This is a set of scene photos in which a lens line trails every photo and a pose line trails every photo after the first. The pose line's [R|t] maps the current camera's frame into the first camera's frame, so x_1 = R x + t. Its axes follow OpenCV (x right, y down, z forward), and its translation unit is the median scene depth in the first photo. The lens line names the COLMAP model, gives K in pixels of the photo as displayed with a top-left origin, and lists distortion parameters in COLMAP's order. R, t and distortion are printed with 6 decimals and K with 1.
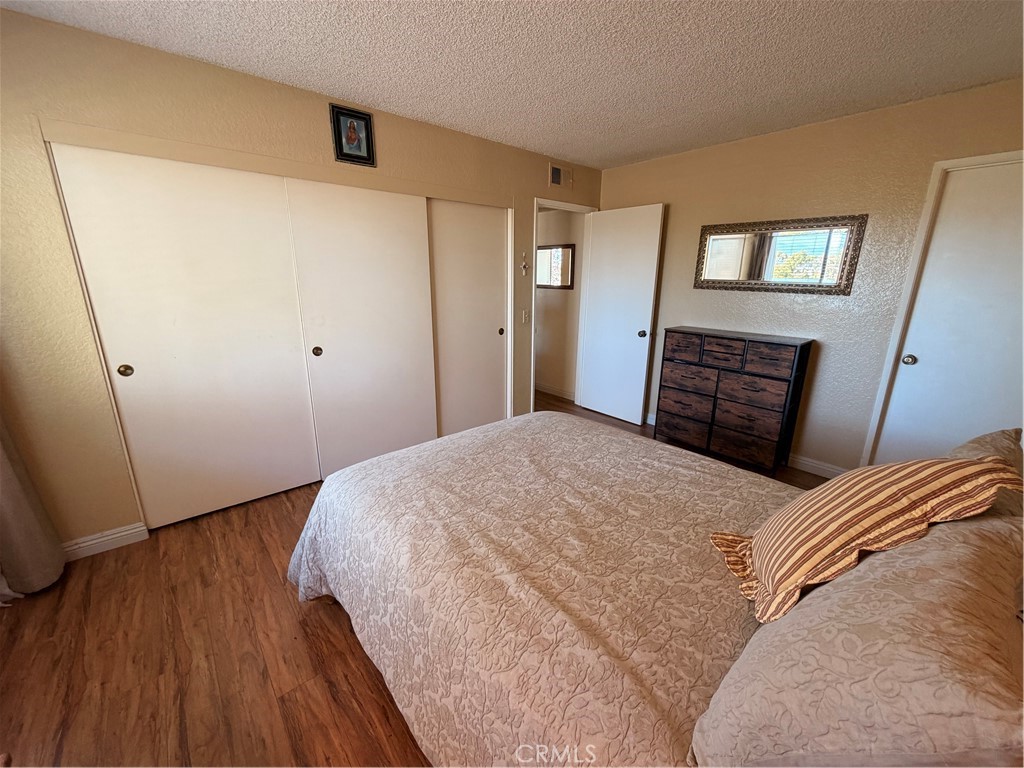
lens RADIAL K [[407.2, 0, 512.4], [0, 407.2, 384.9], [0, 0, 1]] dist [-0.000140, -0.000111]
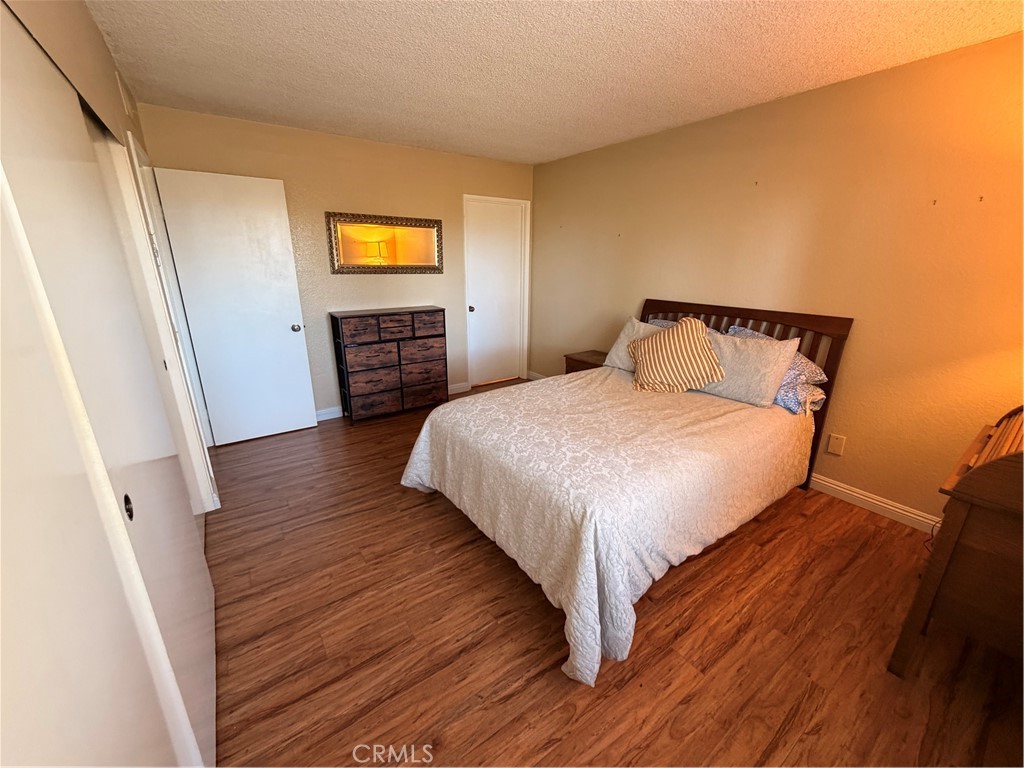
lens RADIAL K [[407.2, 0, 512.4], [0, 407.2, 384.9], [0, 0, 1]] dist [-0.000140, -0.000111]
pose [[0.096832, -0.307220, 0.946699, -0.646201], [0.255877, 0.926883, 0.274617, -0.166544], [-0.961847, 0.215647, 0.168362, 0.523930]]
